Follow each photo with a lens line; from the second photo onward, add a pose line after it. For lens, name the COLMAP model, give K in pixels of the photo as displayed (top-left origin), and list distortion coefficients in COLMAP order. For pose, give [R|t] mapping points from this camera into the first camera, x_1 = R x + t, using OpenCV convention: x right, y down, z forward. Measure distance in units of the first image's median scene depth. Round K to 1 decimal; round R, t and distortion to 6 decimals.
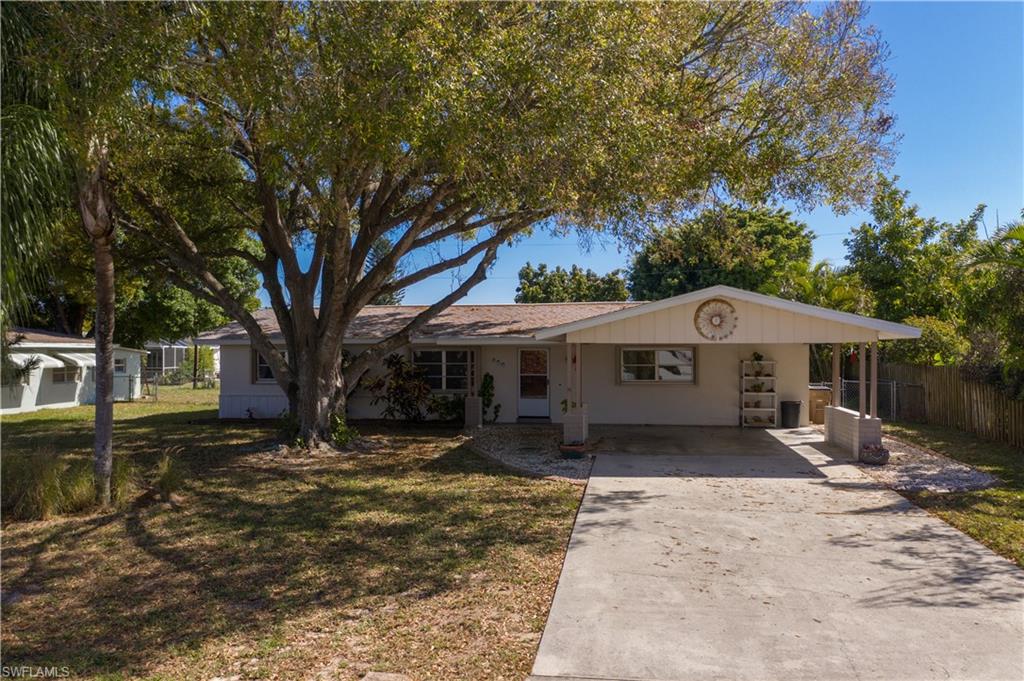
lens RADIAL K [[832.3, 0, 510.9], [0, 832.3, 322.2], [0, 0, 1]] dist [0.004743, 0.010462]
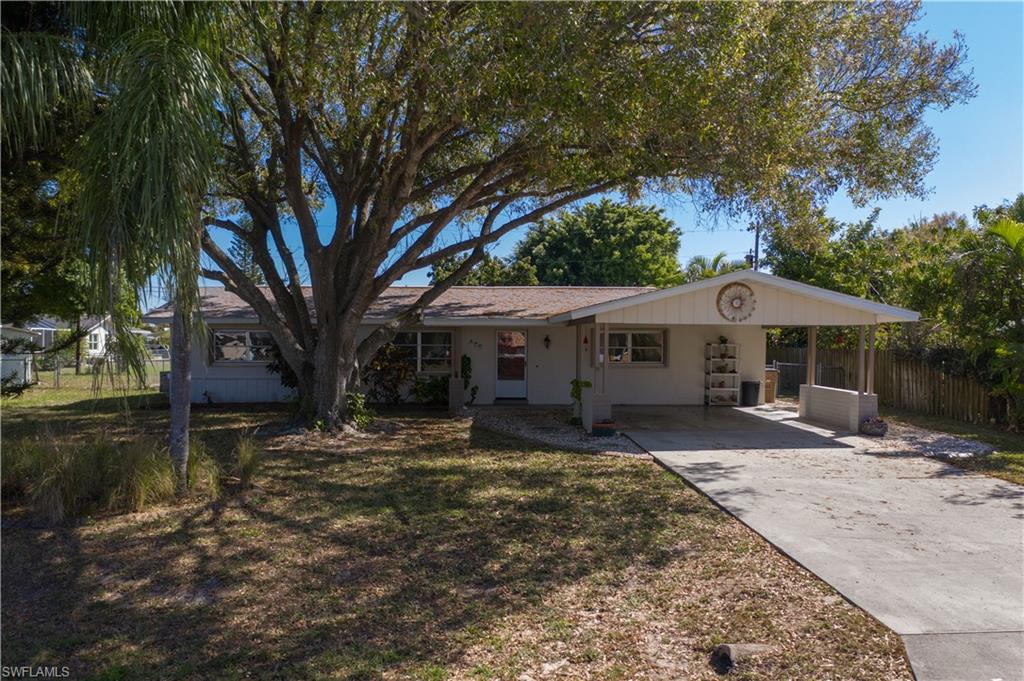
lens RADIAL K [[811.4, 0, 512.0], [0, 811.4, 340.5], [0, 0, 1]] dist [0.009862, 0.006211]
pose [[0.974417, 0.007066, 0.224637, -0.228287], [-0.014642, 0.999378, 0.032075, 0.014540], [-0.224271, -0.034544, 0.973914, 0.053129]]
